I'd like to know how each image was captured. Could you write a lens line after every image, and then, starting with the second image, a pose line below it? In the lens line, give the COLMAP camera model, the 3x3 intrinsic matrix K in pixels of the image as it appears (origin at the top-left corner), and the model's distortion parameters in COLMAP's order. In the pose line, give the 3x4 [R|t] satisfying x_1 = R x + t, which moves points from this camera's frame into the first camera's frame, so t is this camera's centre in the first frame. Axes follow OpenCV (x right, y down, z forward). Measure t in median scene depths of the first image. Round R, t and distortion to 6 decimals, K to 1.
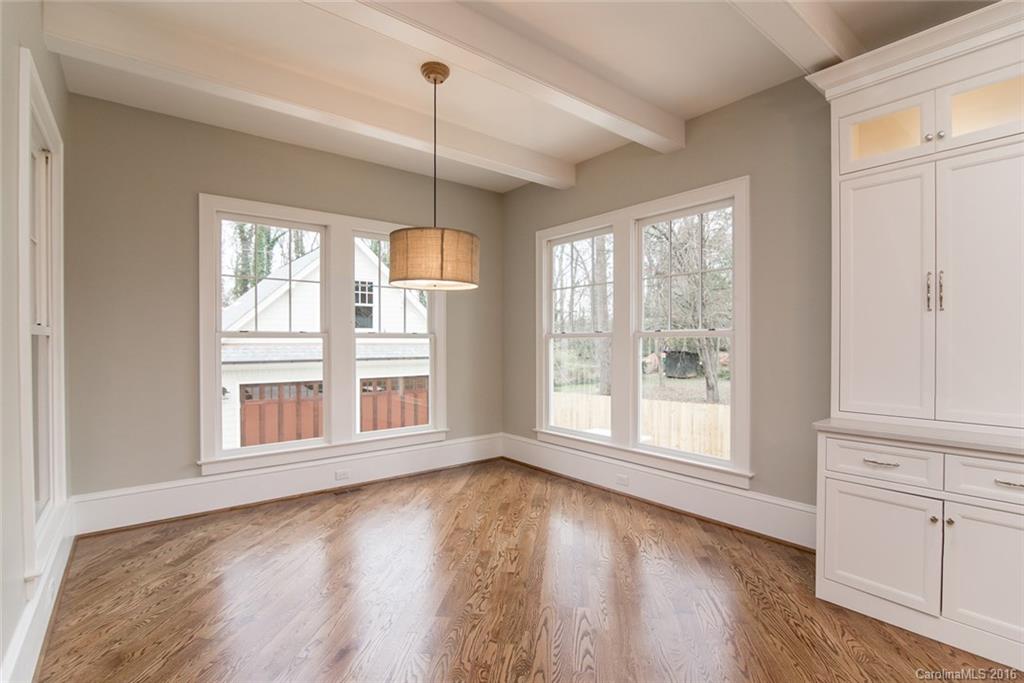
lens RADIAL K [[472.7, 0, 494.1], [0, 472.7, 343.1], [0, 0, 1]] dist [-0.017344, 0.001591]
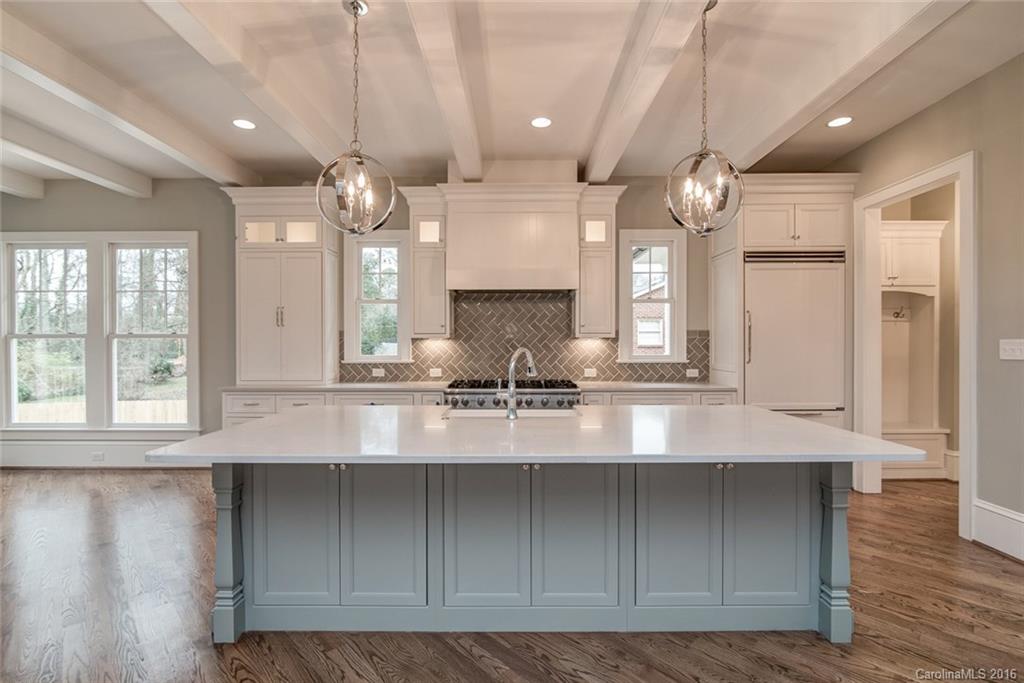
lens RADIAL K [[472.7, 0, 512.1], [0, 472.7, 340.9], [0, 0, 1]] dist [-0.017344, 0.001591]
pose [[0.600896, 0.000698, 0.799327, -0.042323], [0.003377, 0.999988, -0.003412, 0.002898], [-0.799320, 0.004749, 0.600887, -0.548185]]
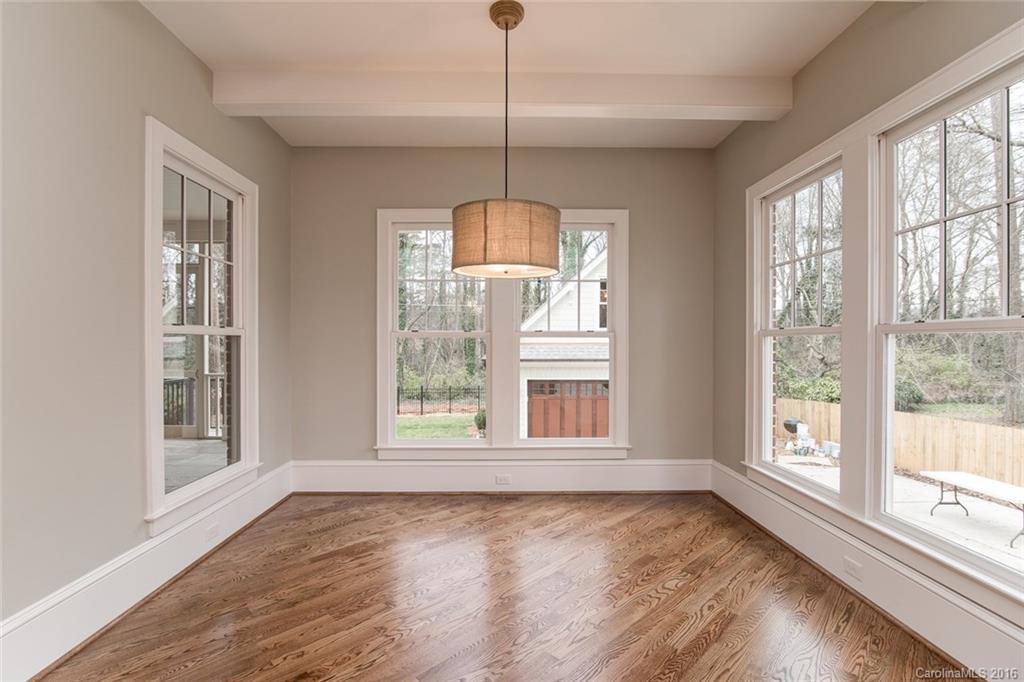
lens RADIAL K [[472.7, 0, 501.2], [0, 472.7, 341.5], [0, 0, 1]] dist [-0.017344, 0.001591]
pose [[0.803919, 0.002237, -0.594734, 0.257895], [-0.004753, 0.999985, -0.002663, 0.001401], [0.594720, 0.004968, 0.803918, 0.237179]]
